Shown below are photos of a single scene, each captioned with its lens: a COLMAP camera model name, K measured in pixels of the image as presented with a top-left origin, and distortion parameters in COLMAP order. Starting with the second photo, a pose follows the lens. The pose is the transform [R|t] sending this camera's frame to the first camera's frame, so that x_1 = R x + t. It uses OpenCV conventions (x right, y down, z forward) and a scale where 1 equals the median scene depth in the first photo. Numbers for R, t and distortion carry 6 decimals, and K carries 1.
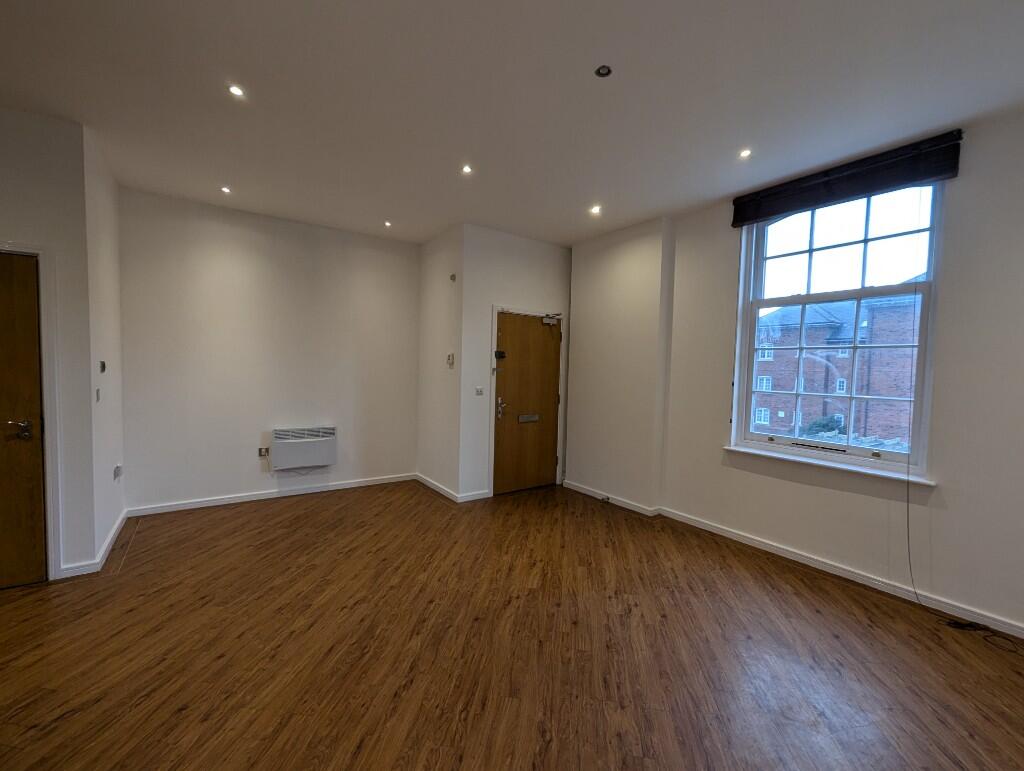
lens RADIAL K [[419.7, 0, 510.9], [0, 419.7, 386.9], [0, 0, 1]] dist [-0.000472, 0.000266]
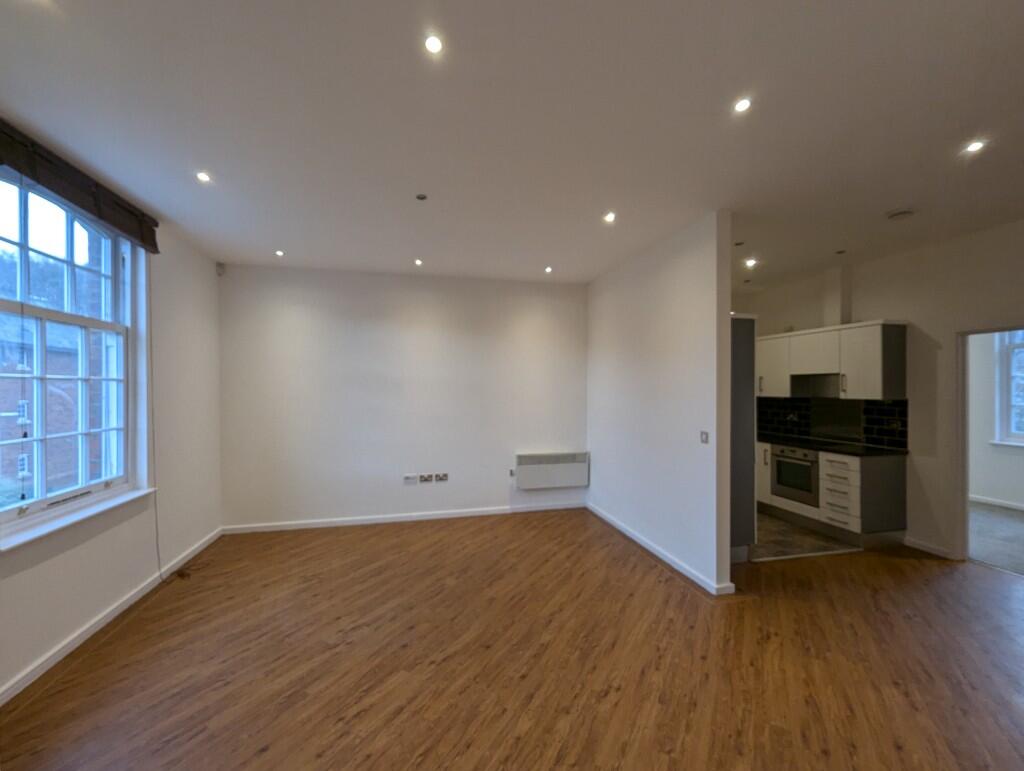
lens RADIAL K [[419.7, 0, 508.5], [0, 419.7, 387.1], [0, 0, 1]] dist [-0.000472, 0.000266]
pose [[-0.925500, -0.020305, 0.378203, -0.446733], [-0.000192, 0.998587, 0.053142, -0.140654], [-0.378747, 0.049110, -0.924196, 1.659808]]
